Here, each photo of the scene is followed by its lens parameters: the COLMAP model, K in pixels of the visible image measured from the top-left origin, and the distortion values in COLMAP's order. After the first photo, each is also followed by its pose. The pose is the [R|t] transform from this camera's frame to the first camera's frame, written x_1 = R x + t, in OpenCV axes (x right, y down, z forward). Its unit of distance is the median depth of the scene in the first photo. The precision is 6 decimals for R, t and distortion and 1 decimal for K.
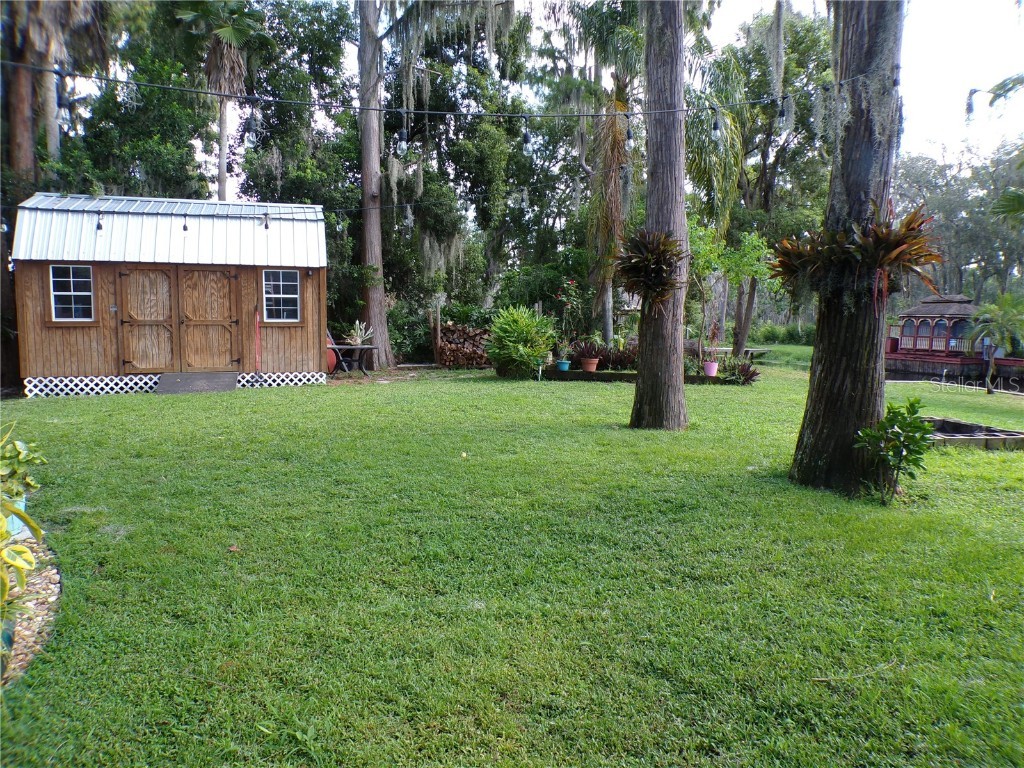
lens RADIAL K [[697.5, 0, 516.0], [0, 697.5, 381.0], [0, 0, 1]] dist [-0.039140, 0.019087]
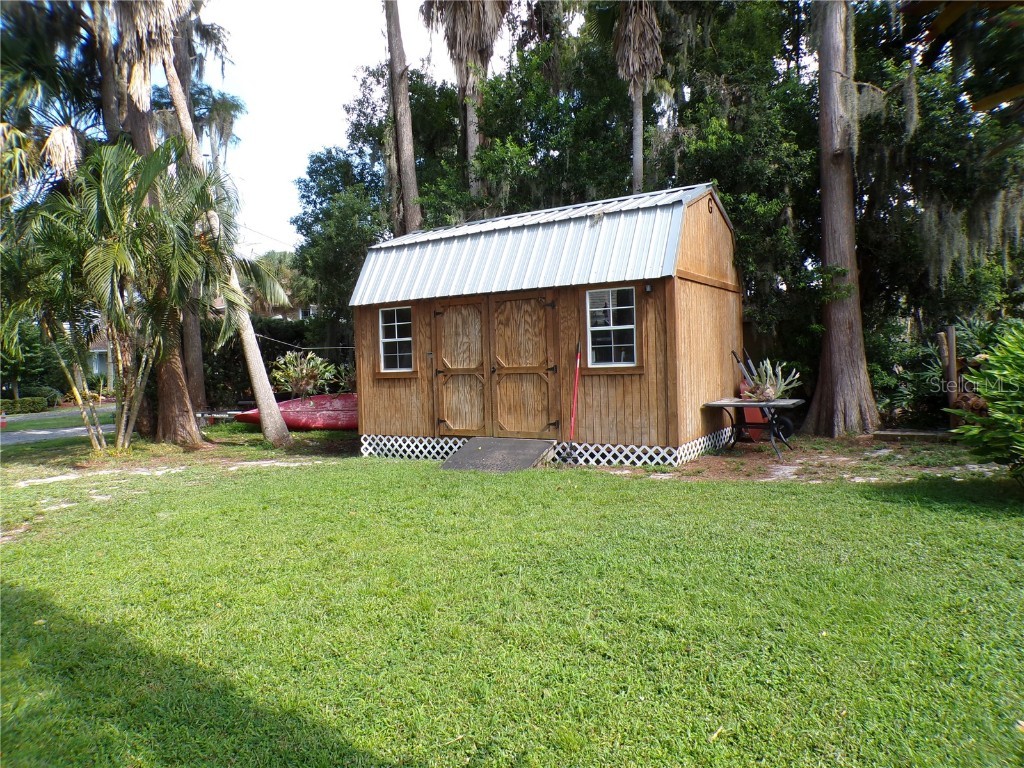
lens RADIAL K [[697.5, 0, 511.6], [0, 697.5, 379.2], [0, 0, 1]] dist [-0.039140, 0.019087]
pose [[0.629615, -0.002959, -0.776901, 0.120015], [-0.032422, 0.999022, -0.030080, -0.053649], [0.776230, 0.044128, 0.628903, 0.540345]]
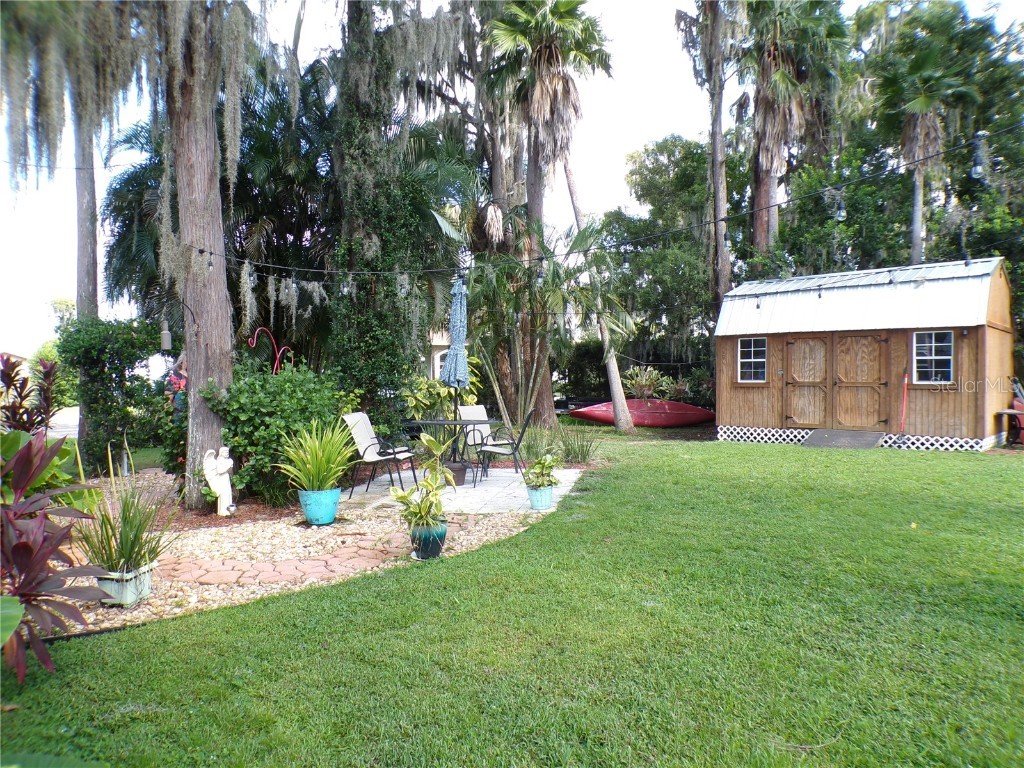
lens RADIAL K [[697.5, 0, 517.2], [0, 697.5, 385.3], [0, 0, 1]] dist [-0.039140, 0.019087]
pose [[0.472595, 0.005428, -0.881263, 0.251802], [-0.079110, 0.996205, -0.036288, -0.002287], [0.877722, 0.086866, 0.471231, 0.035249]]
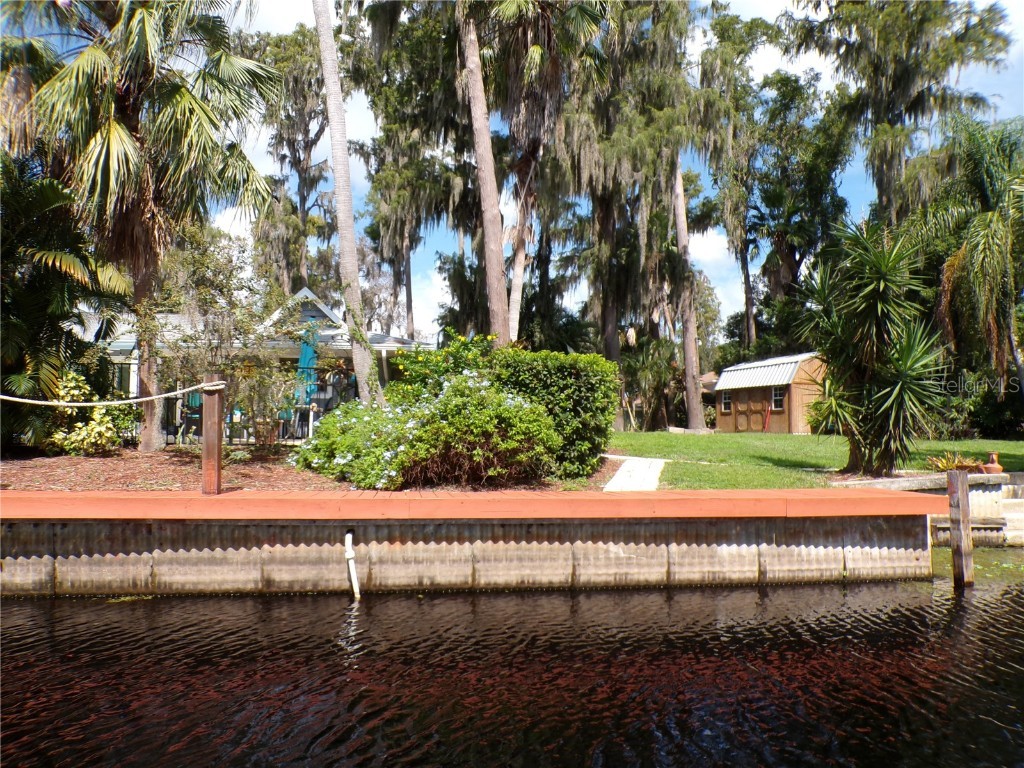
lens RADIAL K [[697.5, 0, 515.7], [0, 697.5, 383.9], [0, 0, 1]] dist [-0.039140, 0.019087]
pose [[-0.006511, -0.074005, -0.997237, 1.963966], [-0.103346, 0.991967, -0.072939, 0.083244], [0.994624, 0.102586, -0.014107, 0.207228]]
